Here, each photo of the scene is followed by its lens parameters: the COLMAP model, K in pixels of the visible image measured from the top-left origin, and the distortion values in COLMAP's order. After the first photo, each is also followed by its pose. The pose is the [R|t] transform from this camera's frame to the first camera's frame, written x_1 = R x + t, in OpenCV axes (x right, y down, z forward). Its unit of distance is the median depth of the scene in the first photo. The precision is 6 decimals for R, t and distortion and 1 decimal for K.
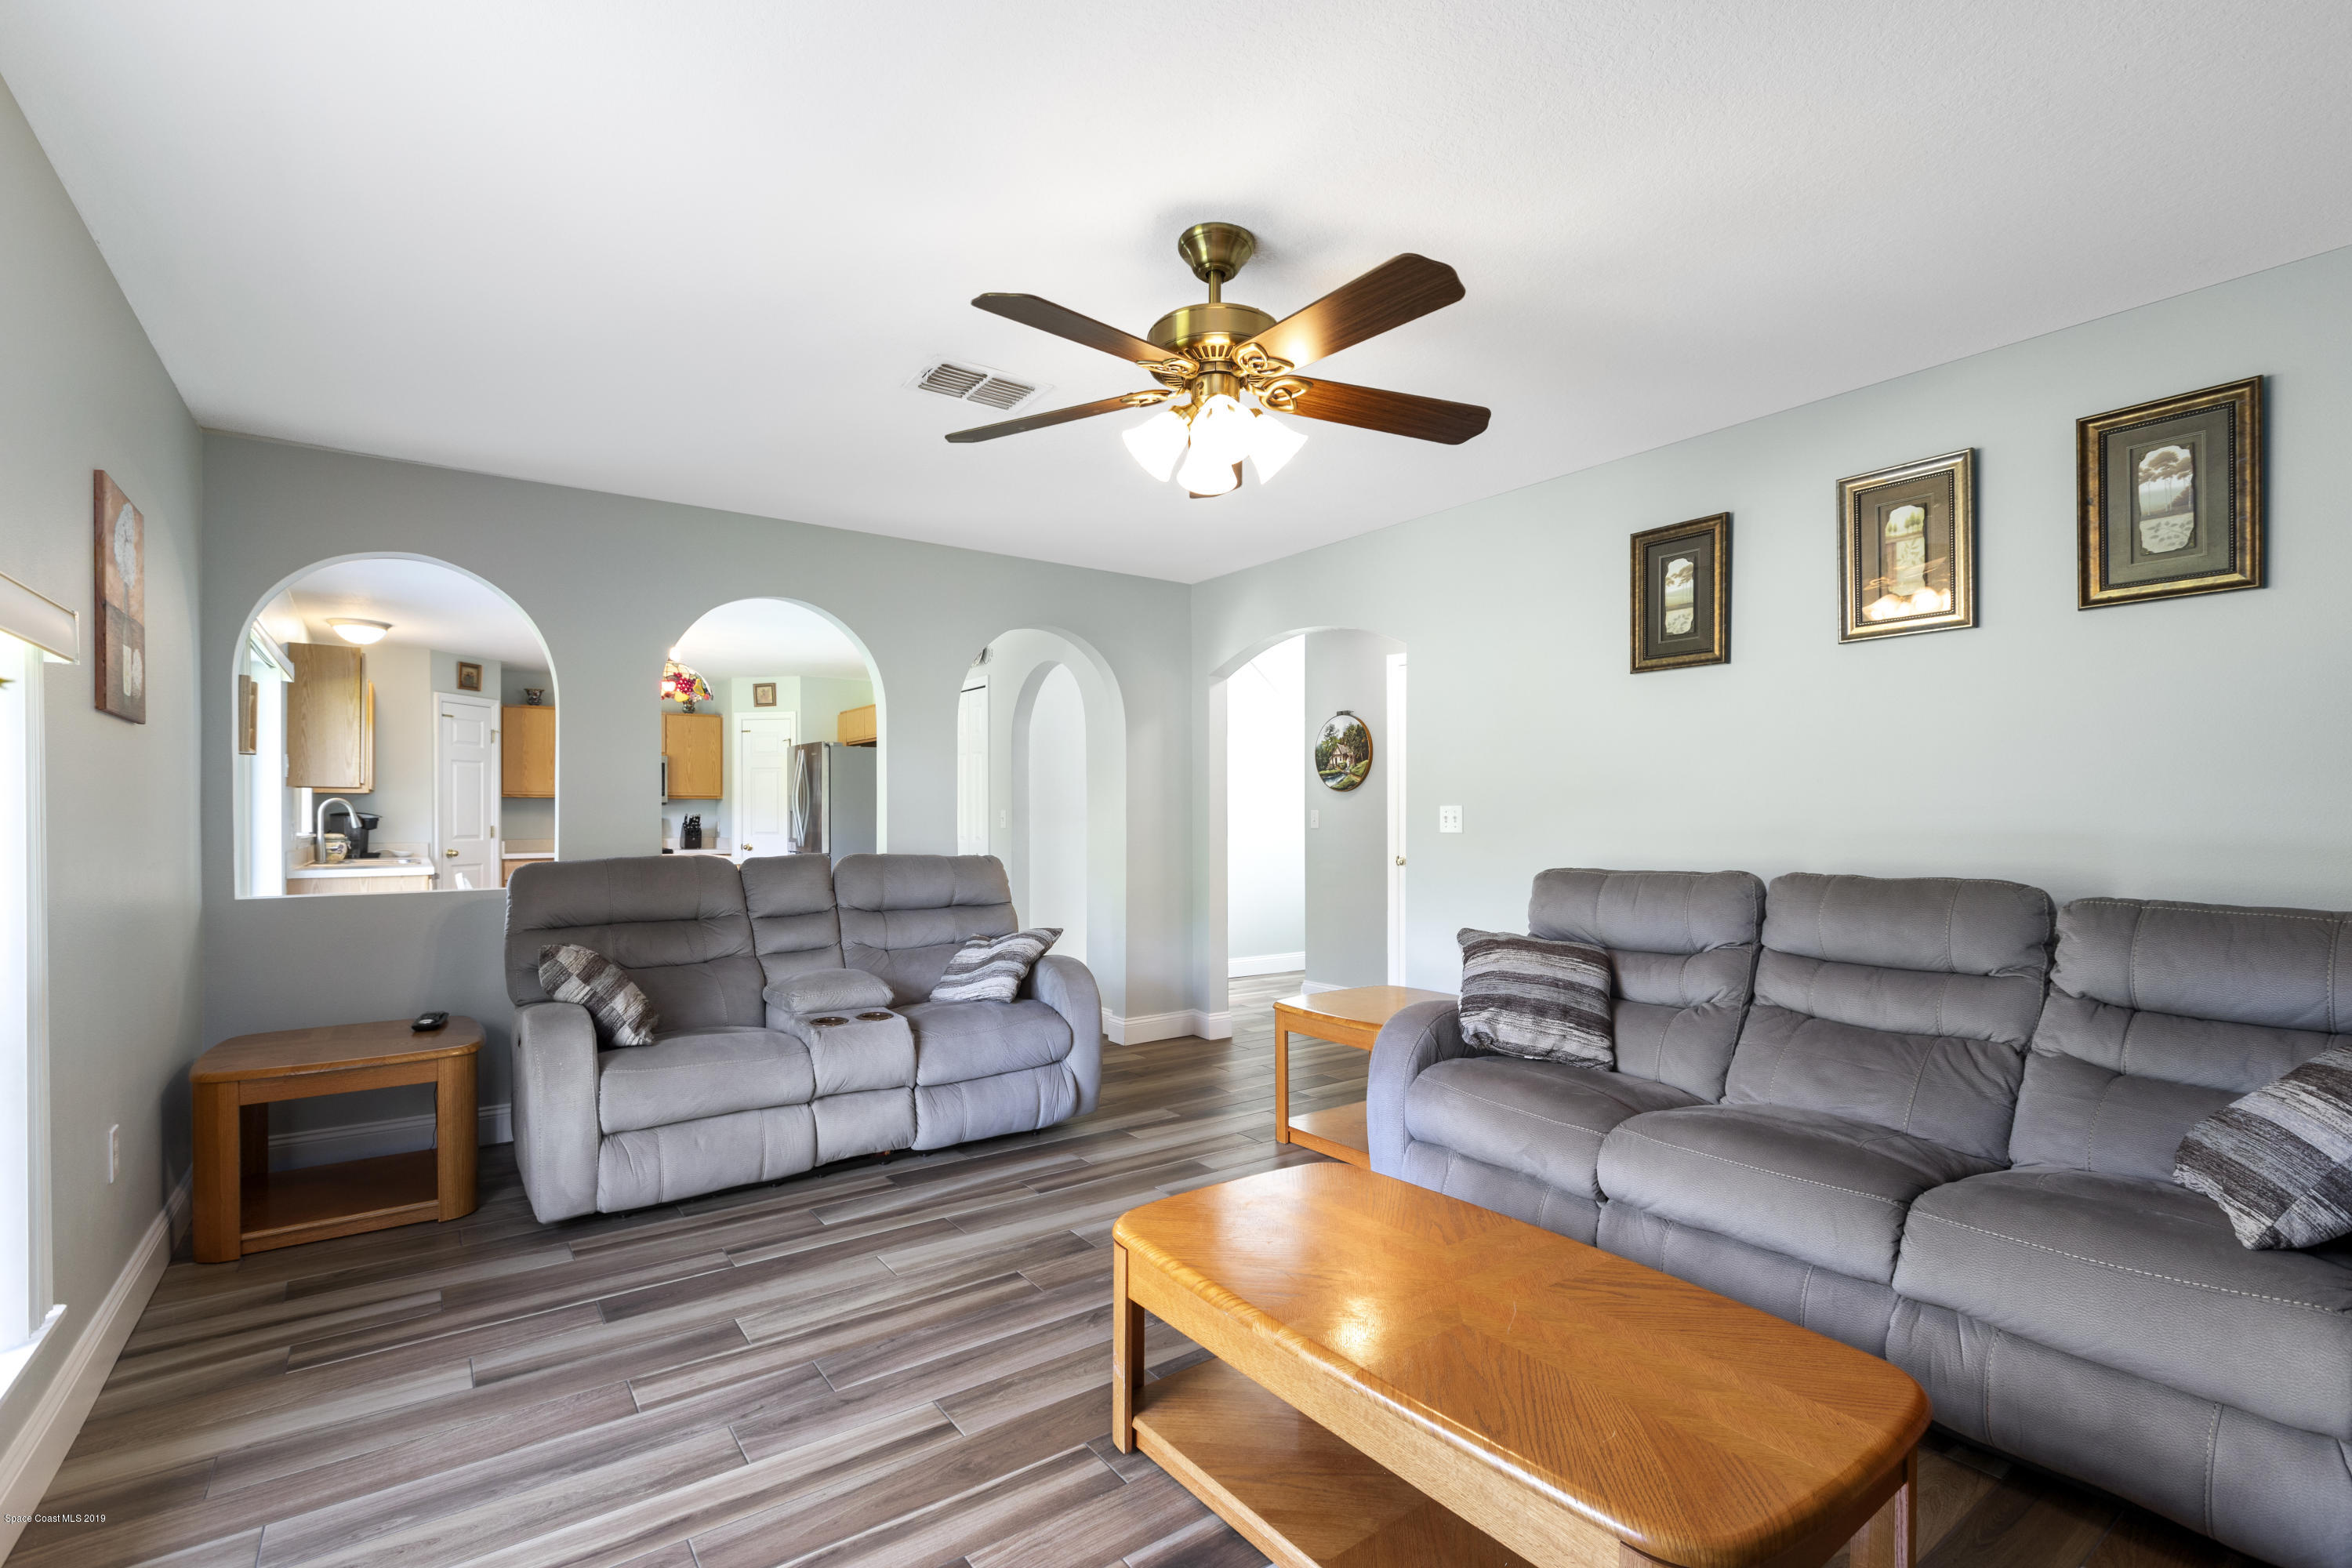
lens RADIAL K [[1061.0, 0, 1178.0], [0, 1061.0, 800.0], [0, 0, 1]] dist [-0.003178, 0.001003]
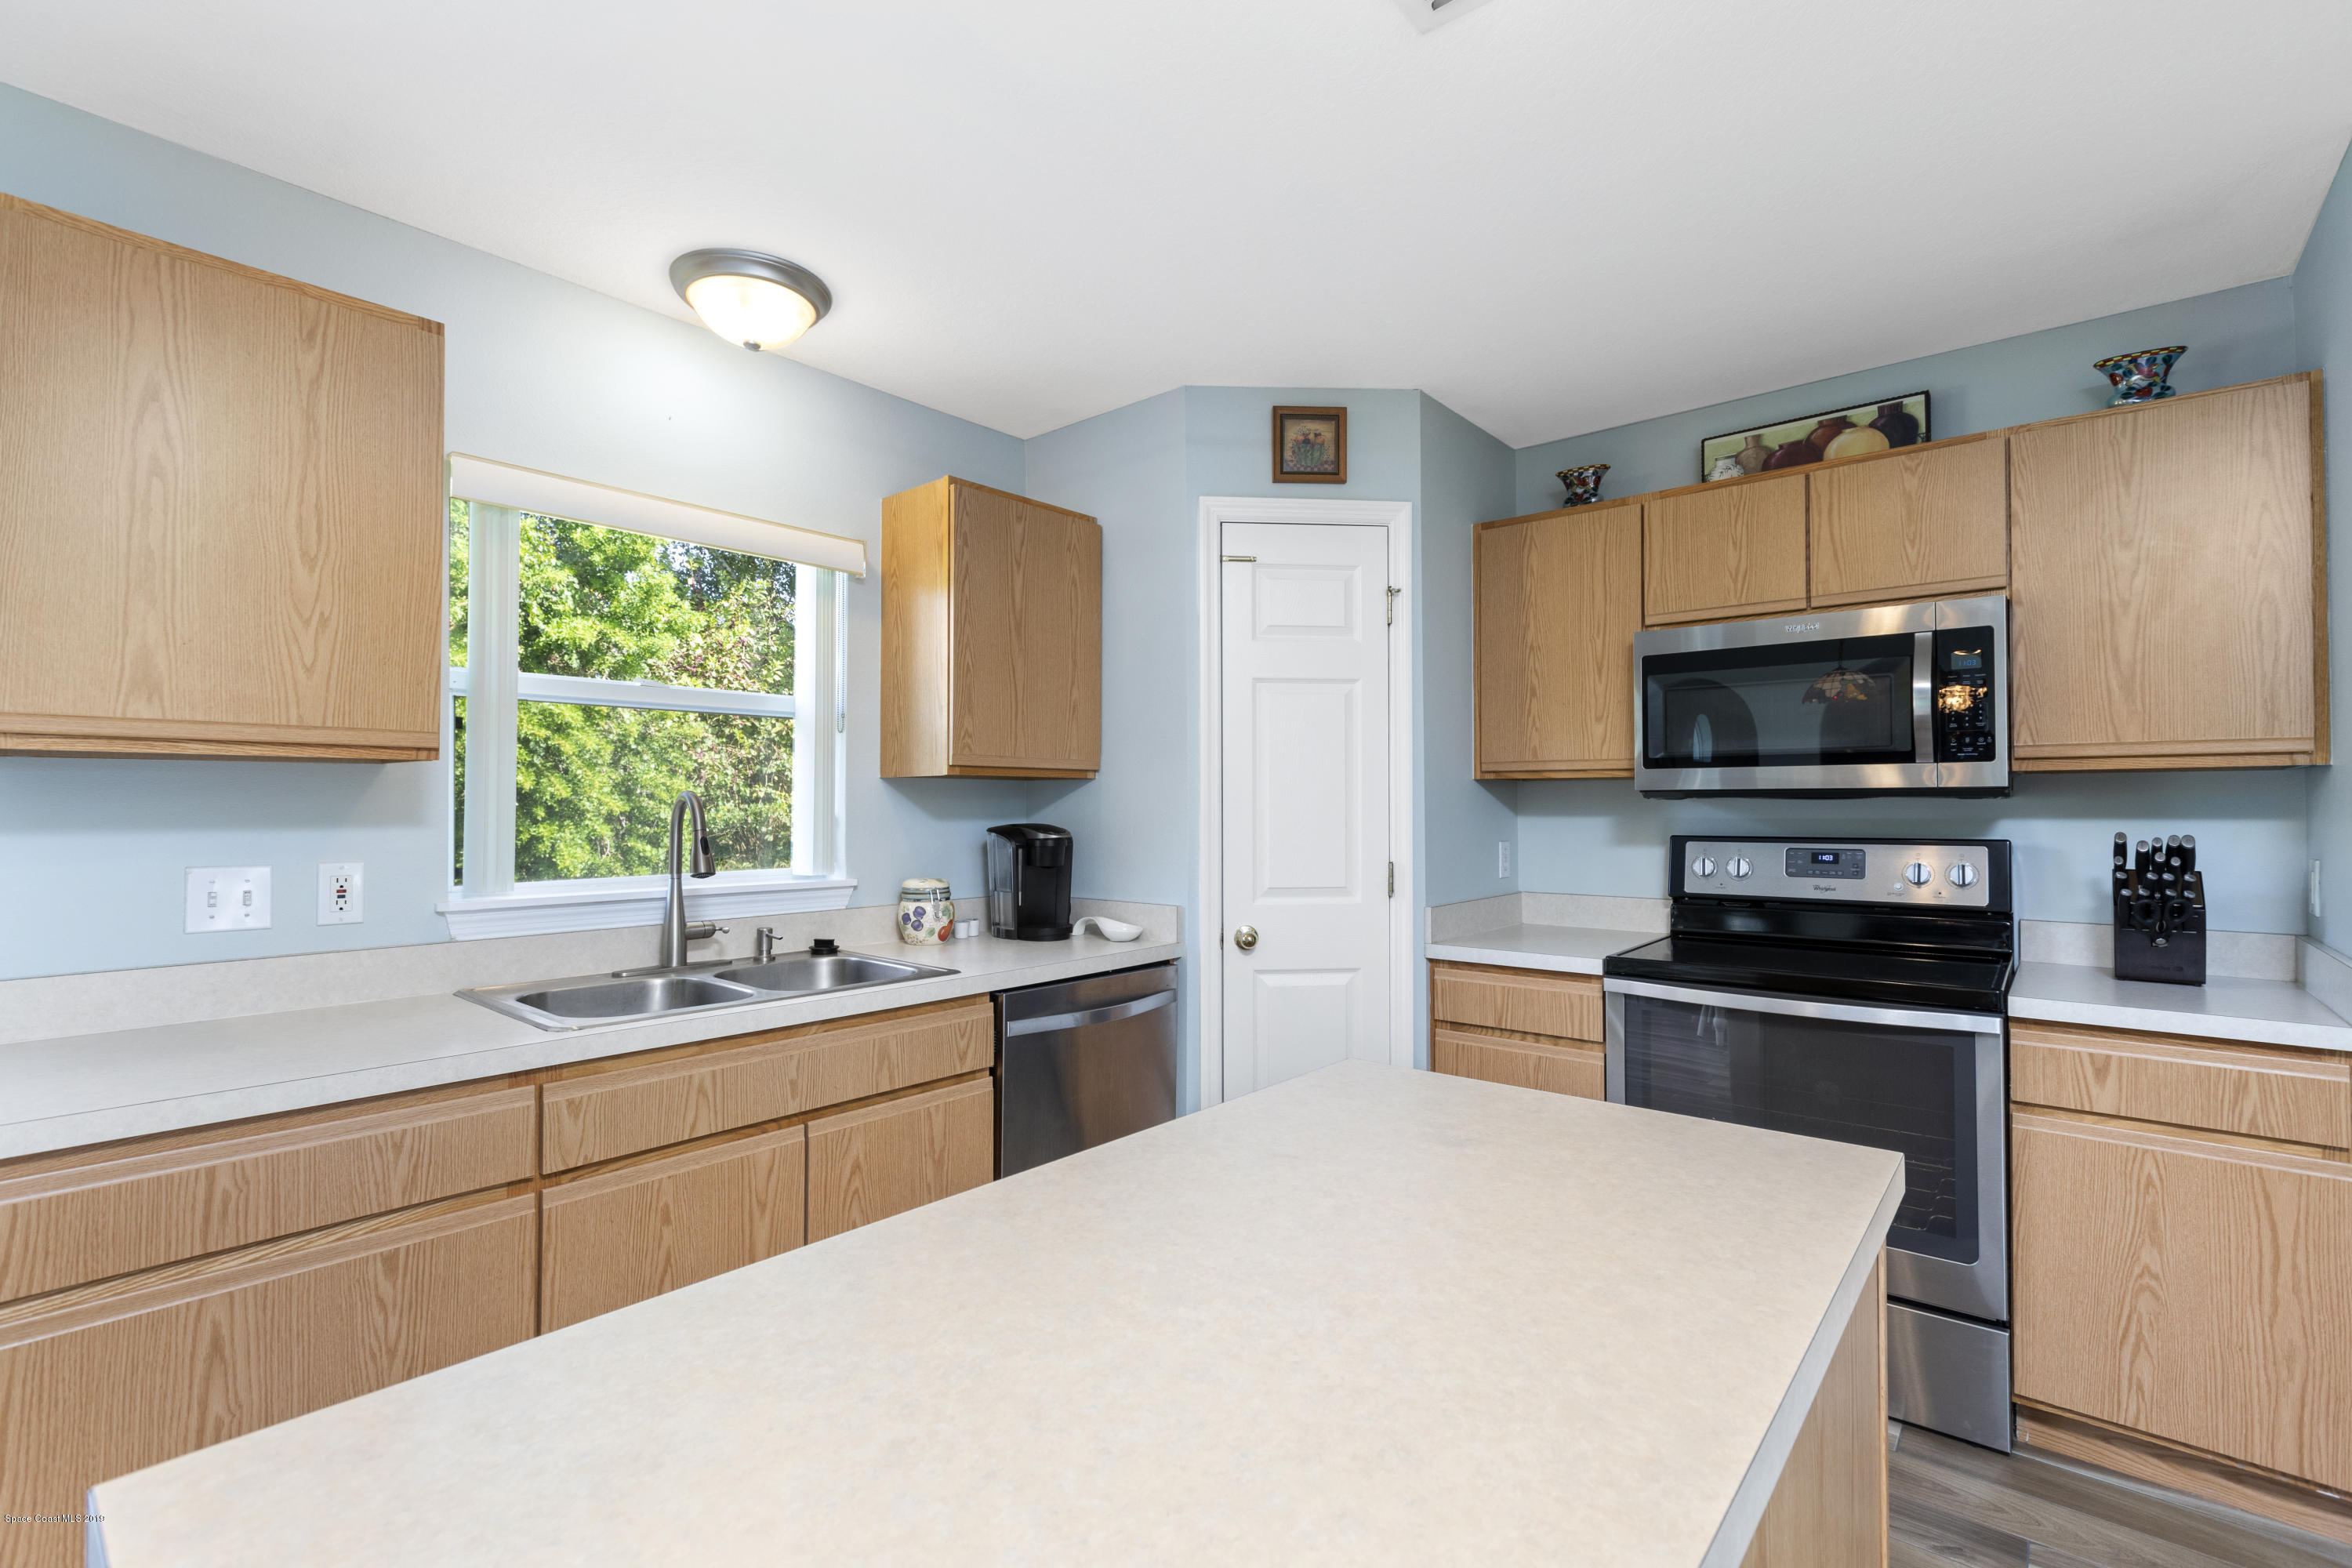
lens RADIAL K [[1061.0, 0, 1164.3], [0, 1061.0, 789.9], [0, 0, 1]] dist [-0.003178, 0.001003]
pose [[0.246671, -0.010751, -0.969040, -0.325365], [0.012474, 0.999891, -0.007918, 0.002315], [0.969019, -0.010135, 0.246778, 0.838619]]
